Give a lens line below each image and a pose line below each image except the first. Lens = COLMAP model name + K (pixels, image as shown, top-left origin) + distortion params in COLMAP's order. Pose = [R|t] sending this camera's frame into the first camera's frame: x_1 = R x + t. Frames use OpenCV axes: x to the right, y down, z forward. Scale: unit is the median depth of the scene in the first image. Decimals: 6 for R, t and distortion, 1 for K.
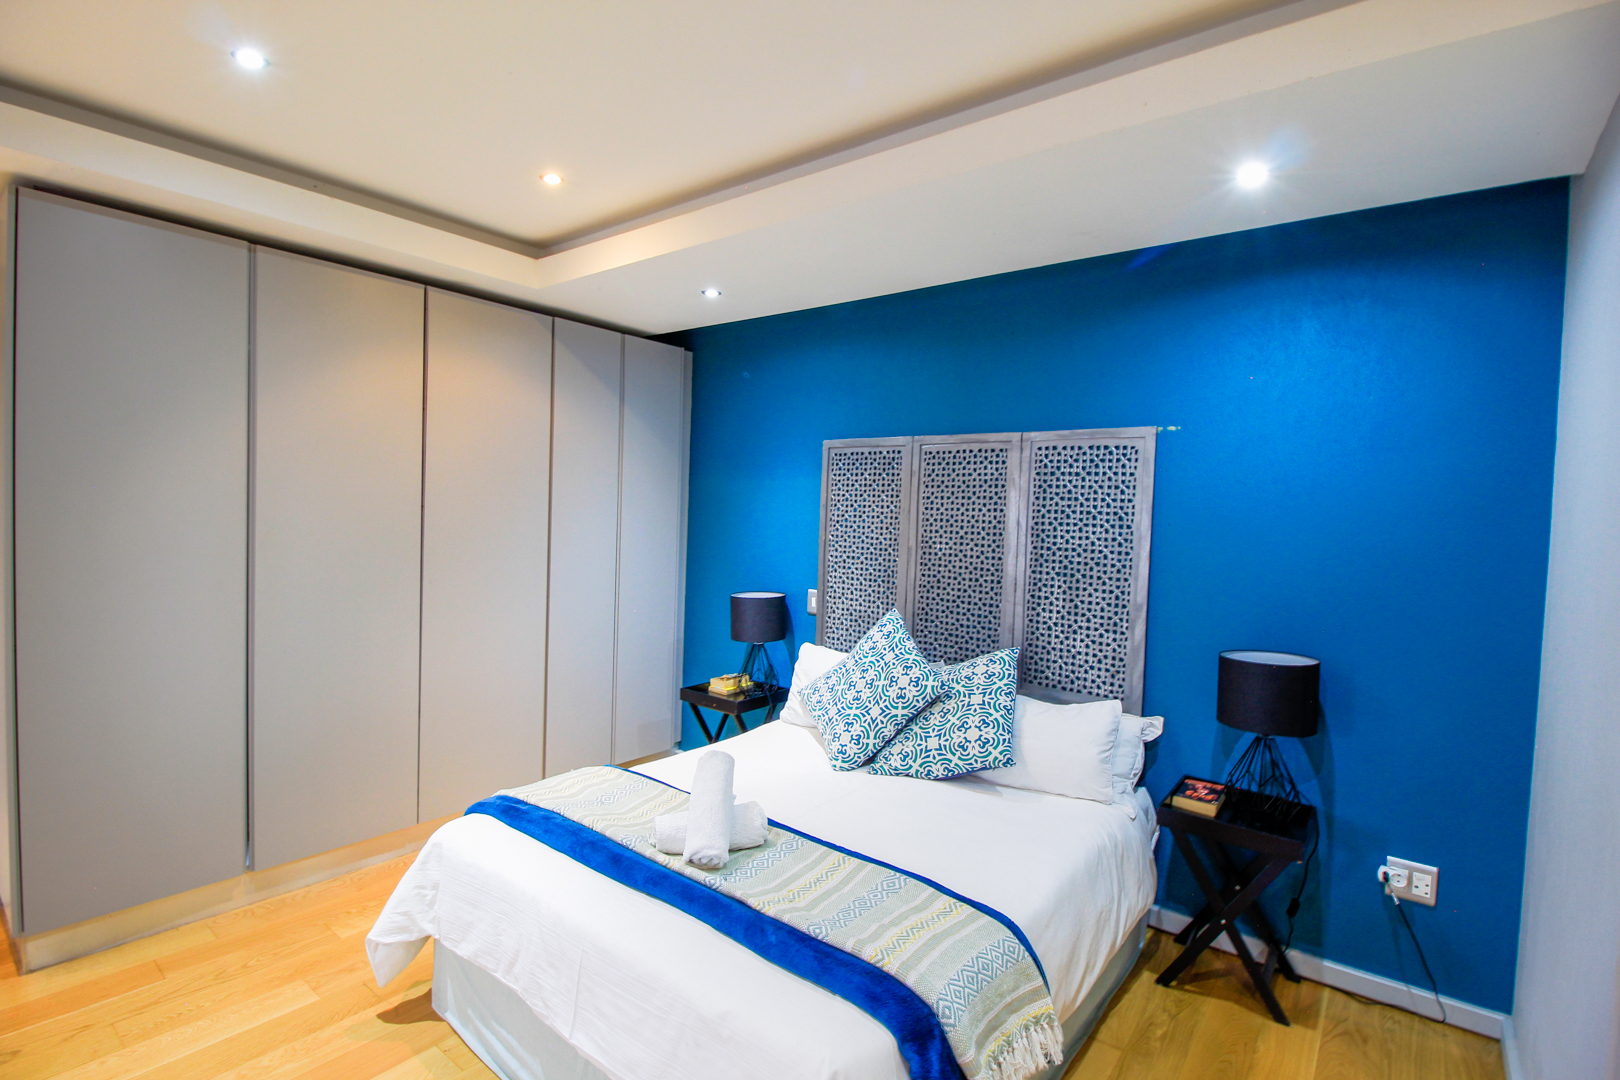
lens RADIAL K [[763.9, 0, 798.7], [0, 763.9, 537.9], [0, 0, 1]] dist [-0.005147, -0.010303]
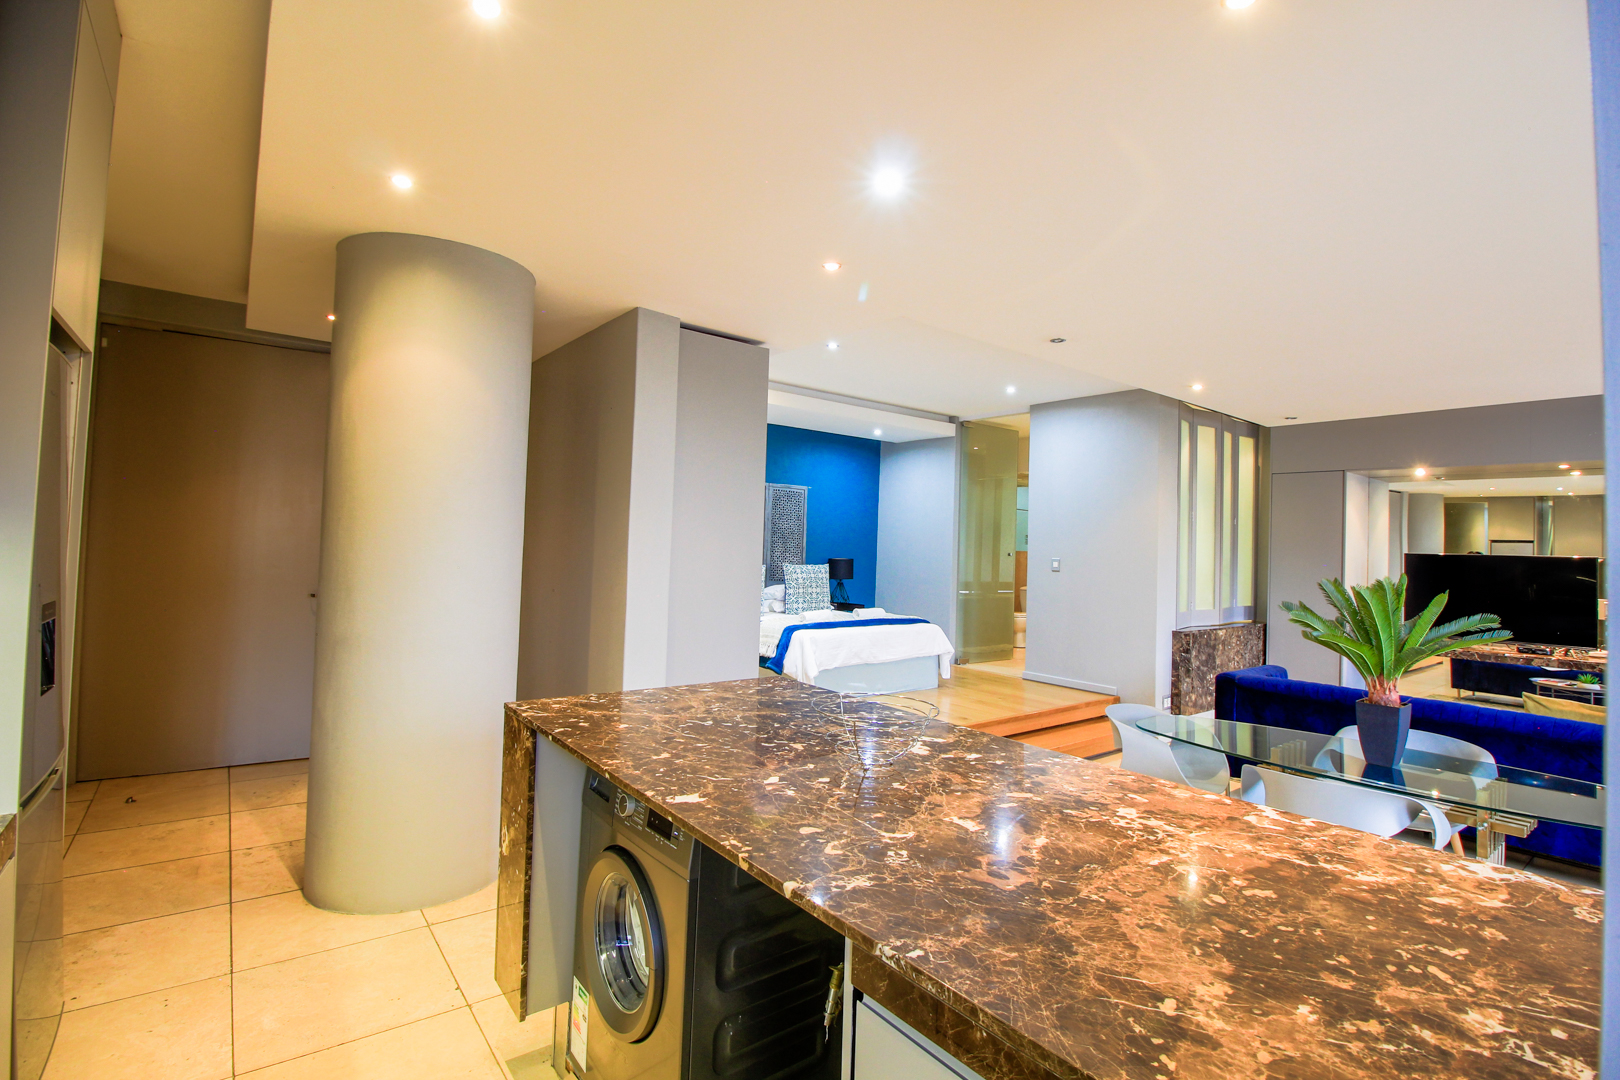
lens RADIAL K [[751.9, 0, 828.1], [0, 751.9, 517.5], [0, 0, 1]] dist [-0.000983, -0.012133]
pose [[0.208841, 0.013585, 0.977855, -2.140976], [0.008583, 0.999840, -0.015724, 0.020236], [-0.977912, 0.011677, 0.208690, 0.284879]]
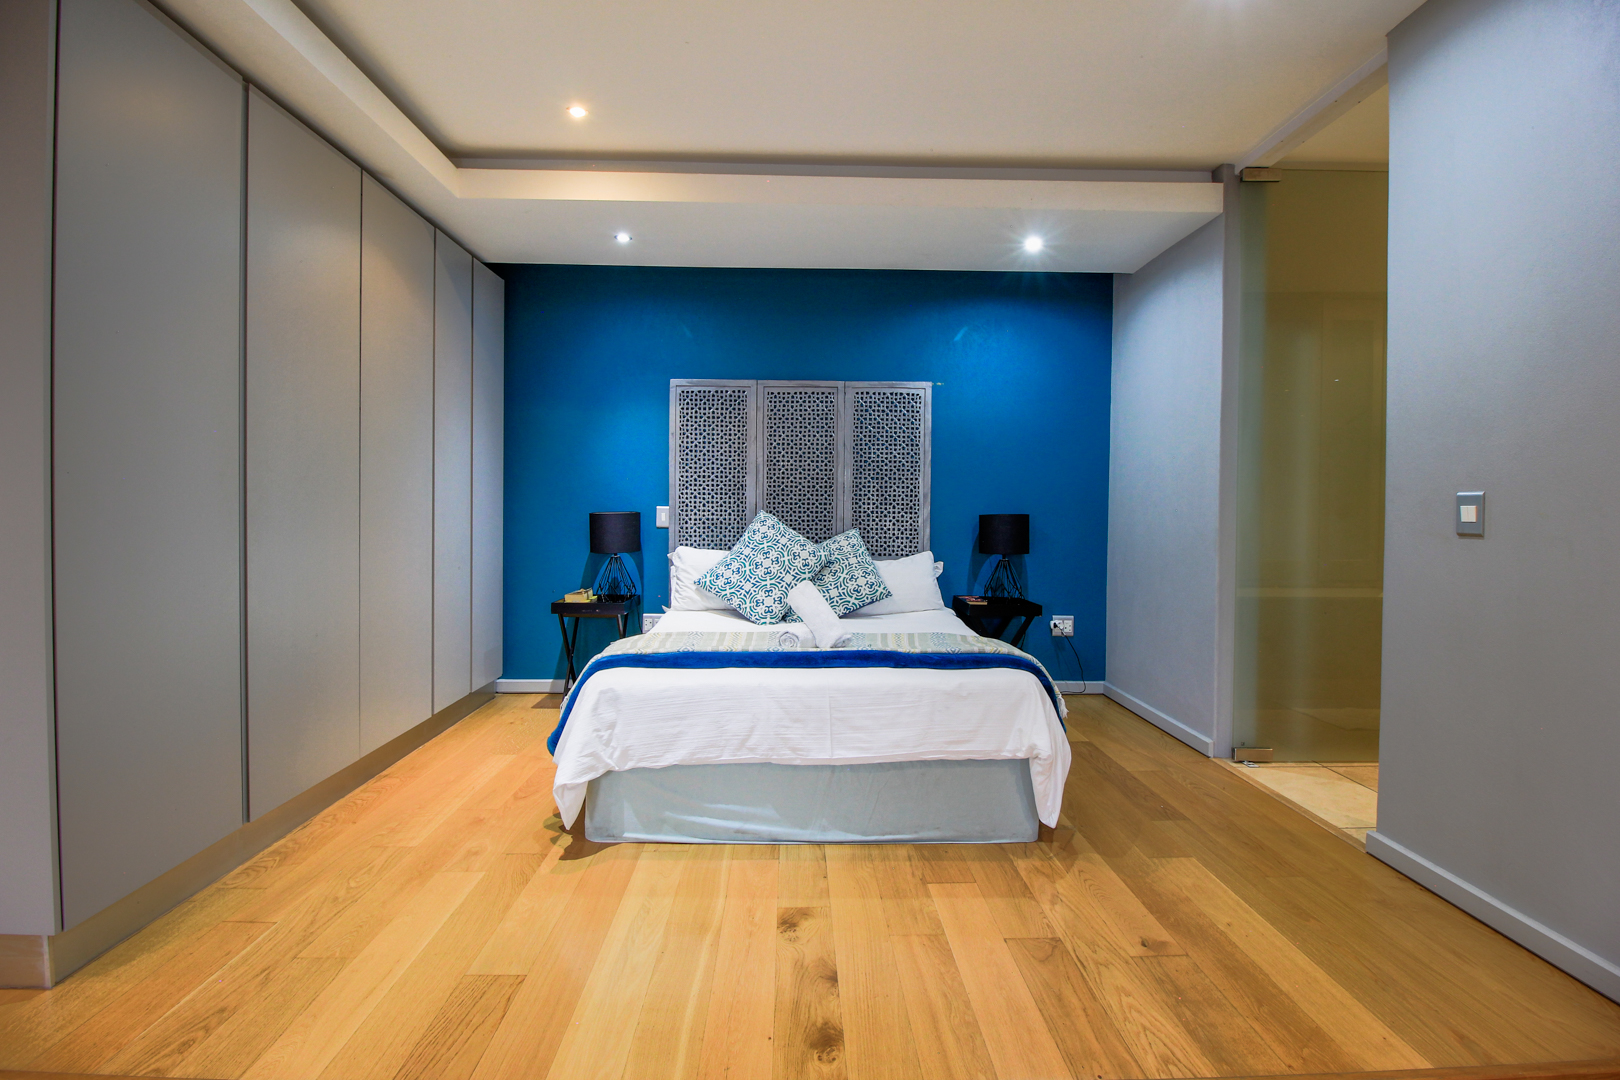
lens RADIAL K [[751.9, 0, 818.9], [0, 751.9, 524.0], [0, 0, 1]] dist [-0.000983, -0.012133]
pose [[0.761377, -0.040839, 0.647022, -0.677274], [0.039763, 0.999077, 0.016271, 0.106295], [-0.647089, 0.013339, 0.762298, -0.045316]]
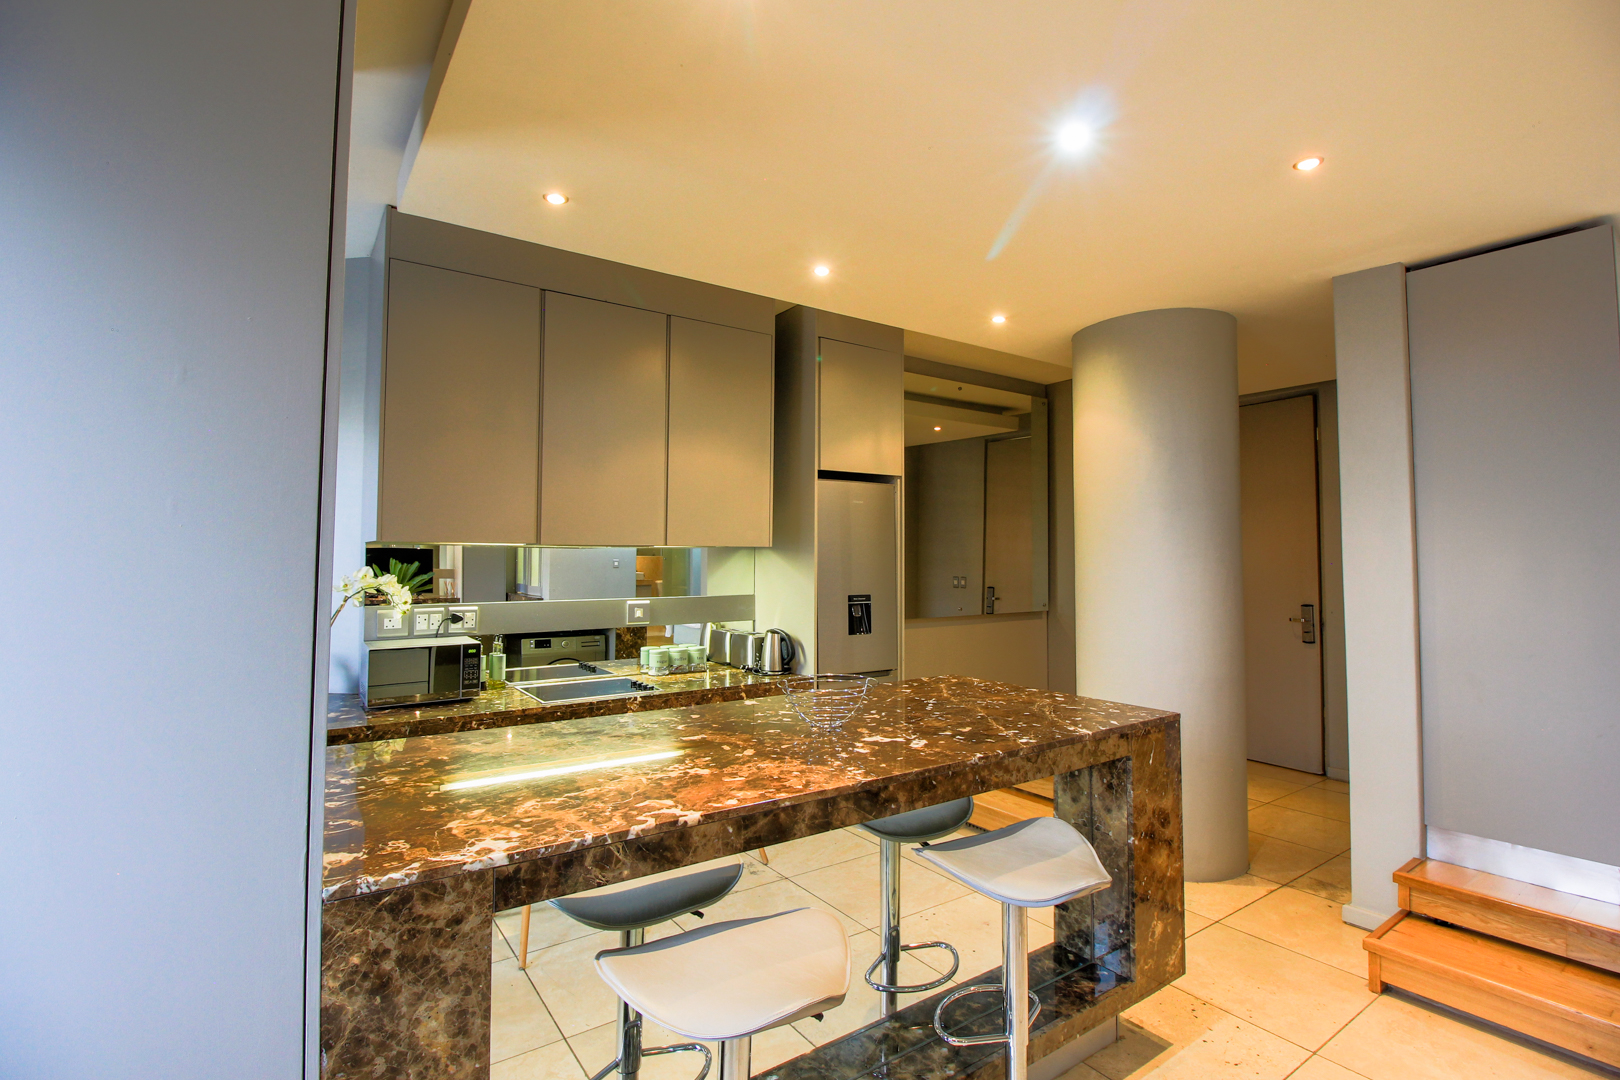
lens RADIAL K [[751.9, 0, 807.2], [0, 751.9, 531.1], [0, 0, 1]] dist [-0.000983, -0.012133]
pose [[0.963130, -0.039782, -0.266080, -1.413608], [0.018255, 0.996391, -0.082893, 0.068490], [0.268418, 0.074980, 0.960380, -0.321684]]
